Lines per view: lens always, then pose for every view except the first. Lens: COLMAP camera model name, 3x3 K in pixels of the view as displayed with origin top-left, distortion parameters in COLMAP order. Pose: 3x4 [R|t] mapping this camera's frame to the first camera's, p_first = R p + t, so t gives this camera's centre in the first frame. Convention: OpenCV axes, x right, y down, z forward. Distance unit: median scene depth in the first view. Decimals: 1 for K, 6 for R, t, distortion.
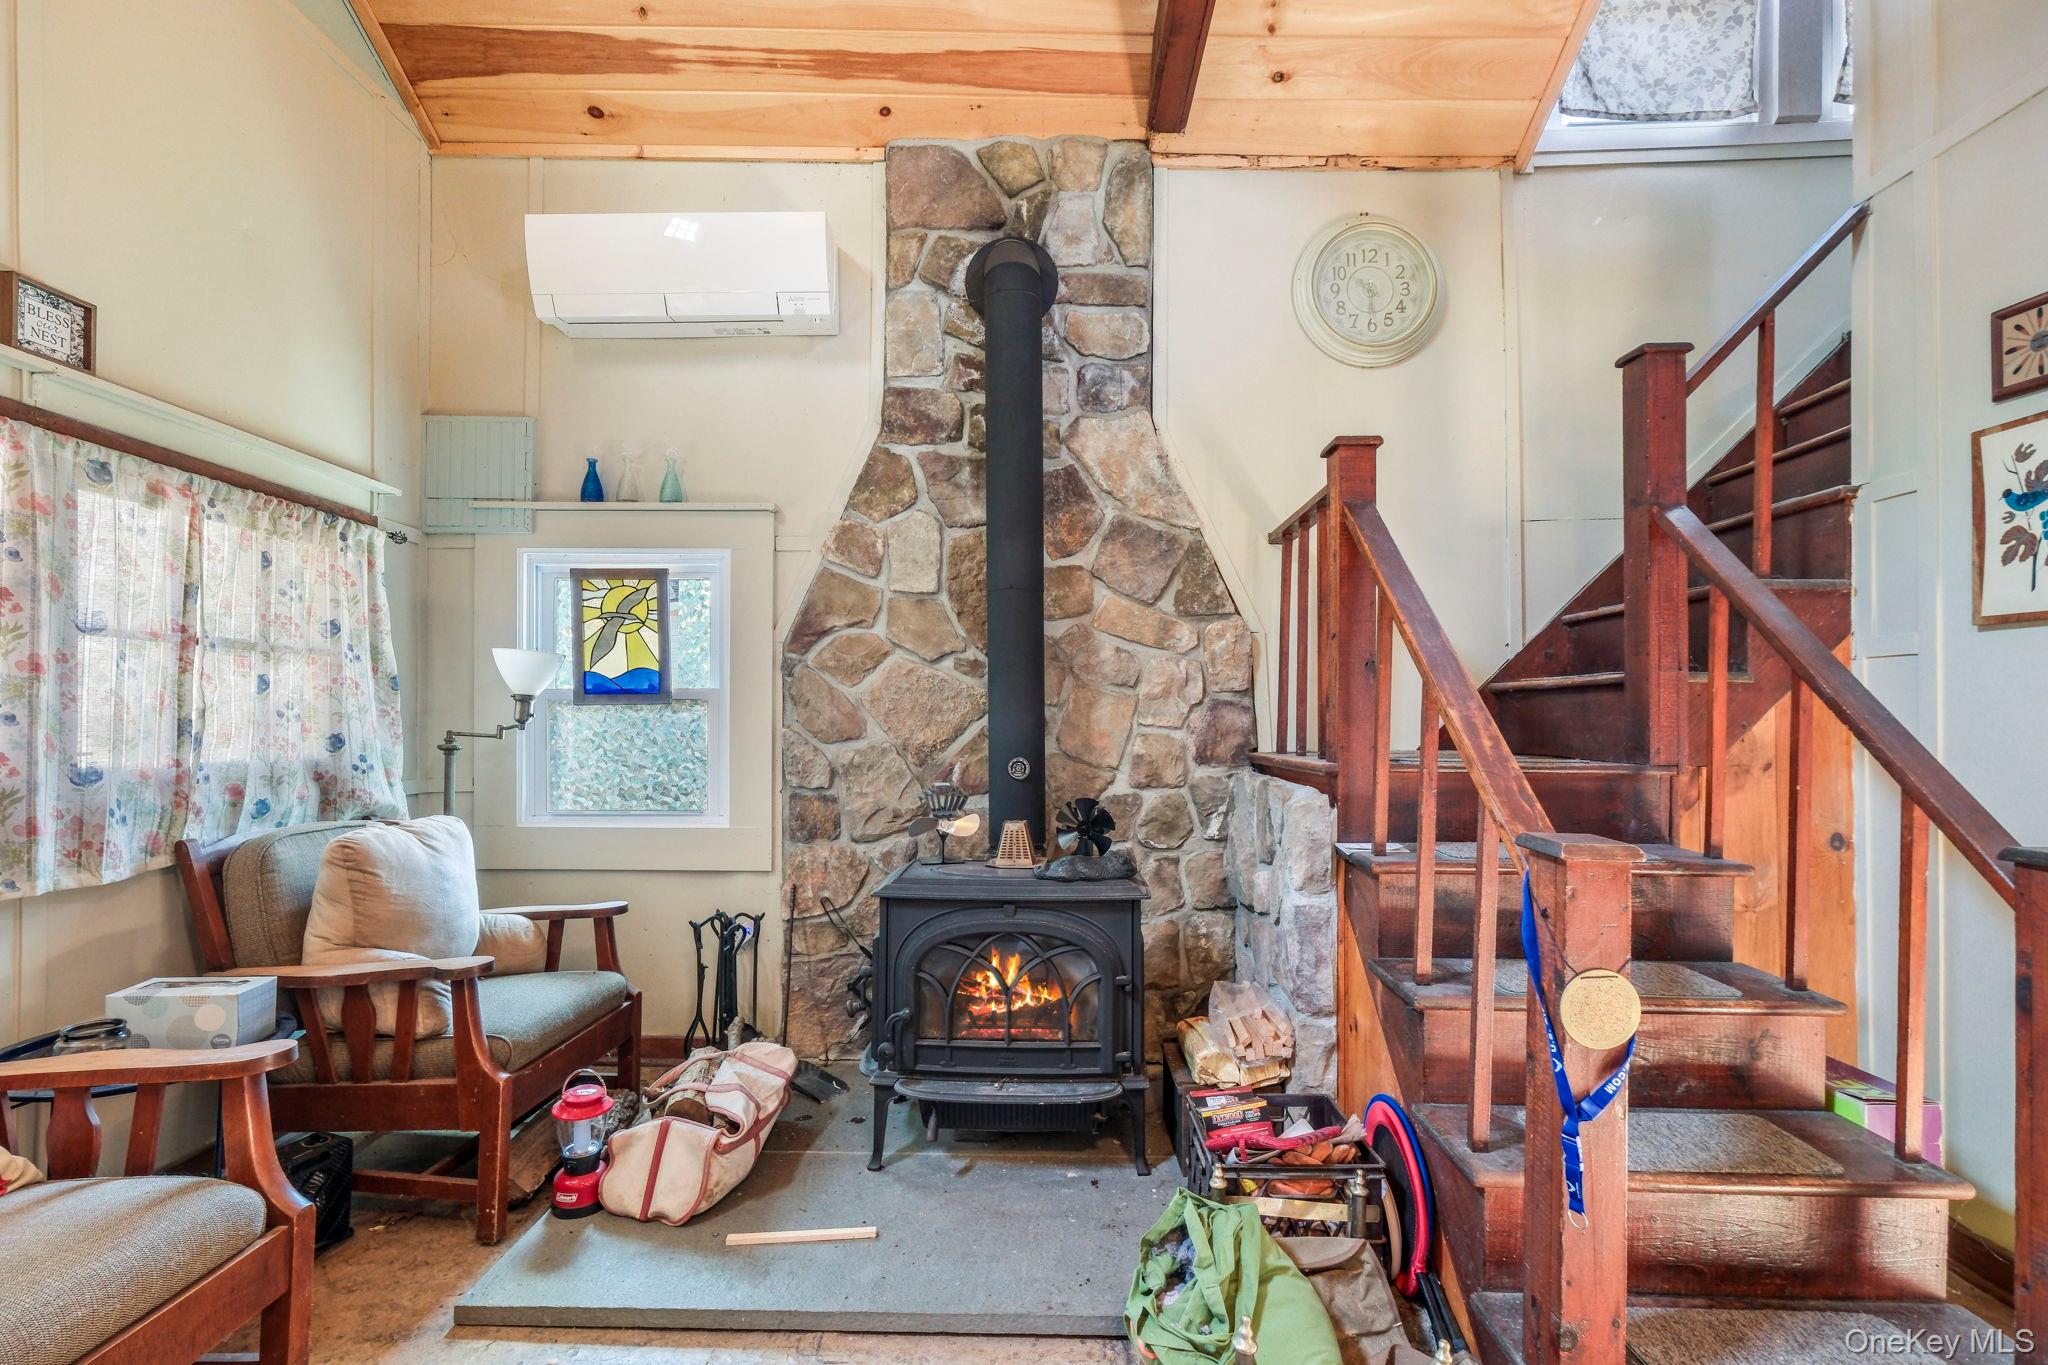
lens RADIAL K [[895.2, 0, 1022.9], [0, 895.2, 704.1], [0, 0, 1]] dist [-0.001203, 0.001485]
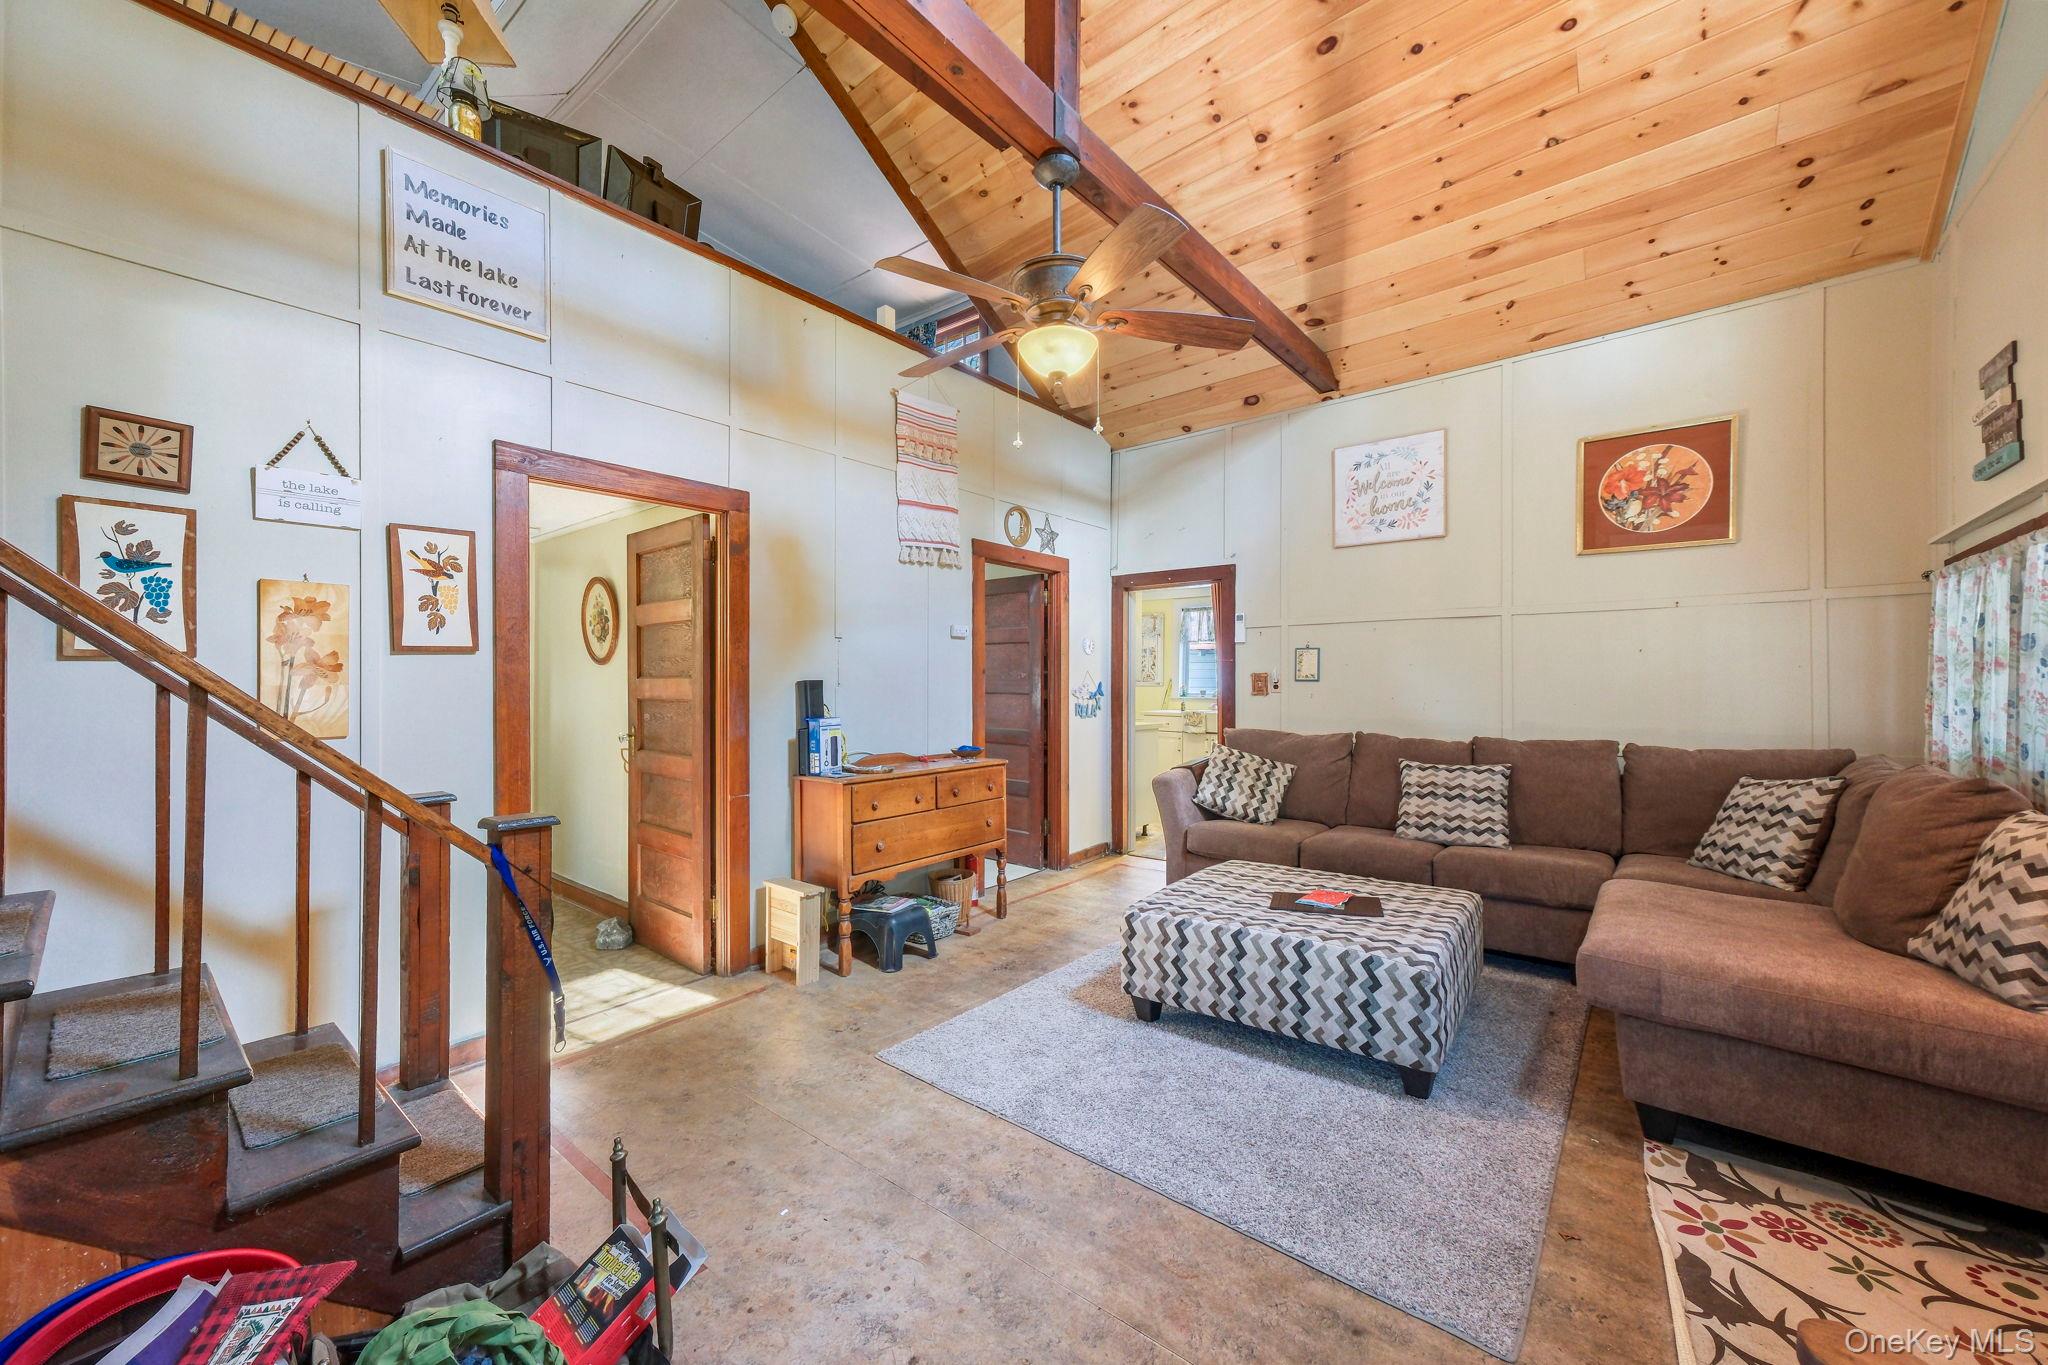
lens RADIAL K [[731.5, 0, 1026.9], [0, 731.5, 680.2], [0, 0, 1]] dist [0.003010, 0.001620]
pose [[-0.782353, 0.002692, 0.622830, -0.369748], [-0.002147, 0.999973, -0.007019, -0.033538], [-0.622832, -0.006829, -0.782326, 0.639885]]
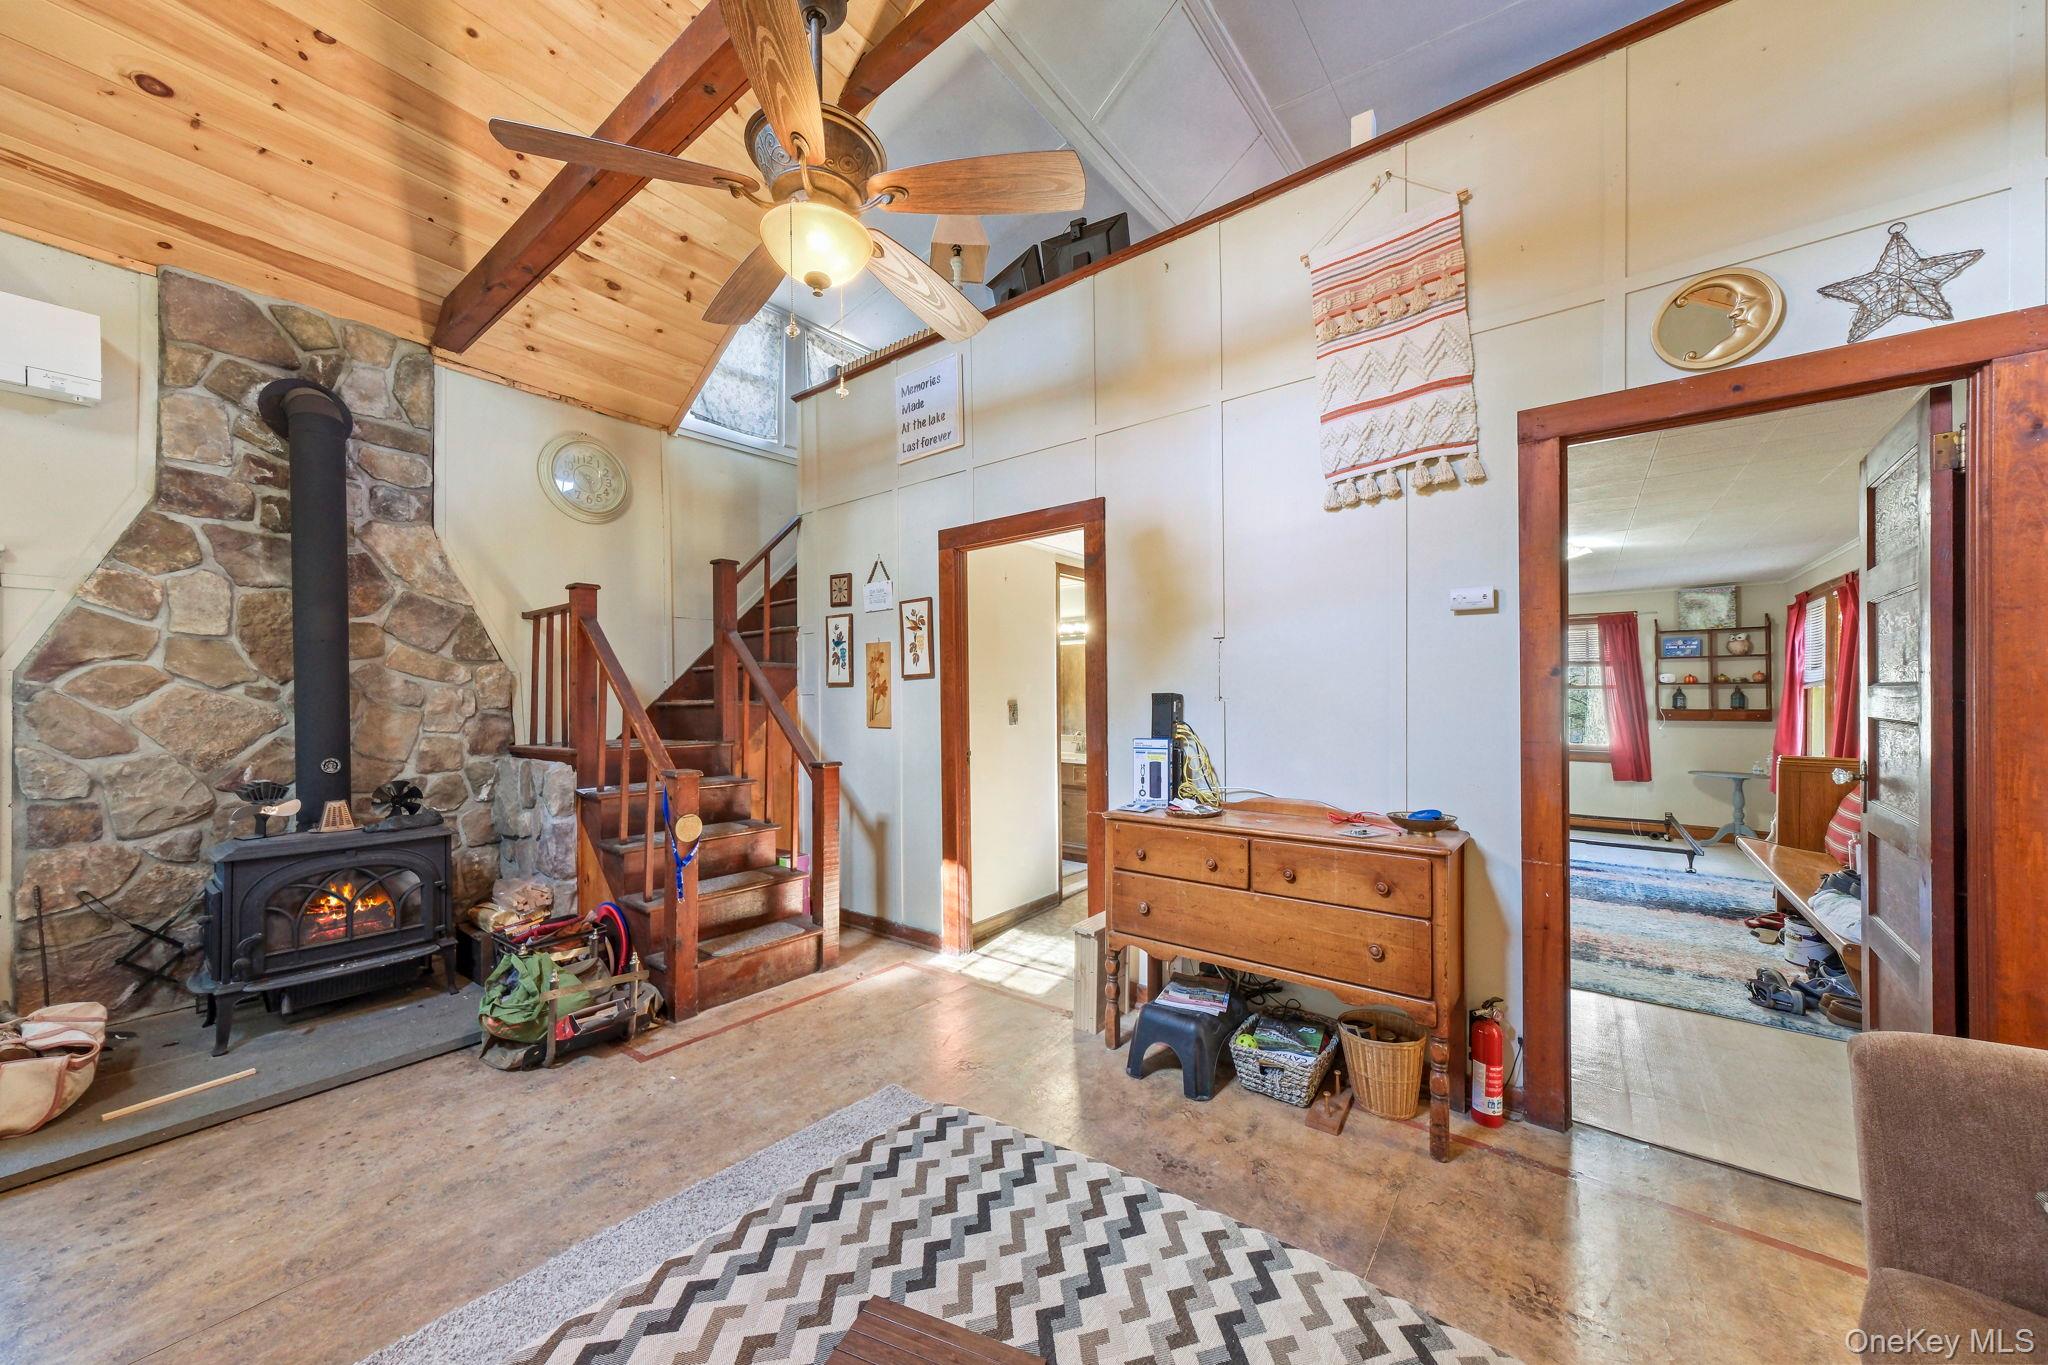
lens RADIAL K [[731.5, 0, 1020.5], [0, 731.5, 698.2], [0, 0, 1]] dist [0.003010, 0.001620]
pose [[0.595894, -0.003961, 0.803053, -0.268969], [0.000650, 0.999990, 0.004449, -0.038769], [-0.803063, -0.002129, 0.595891, -0.555600]]
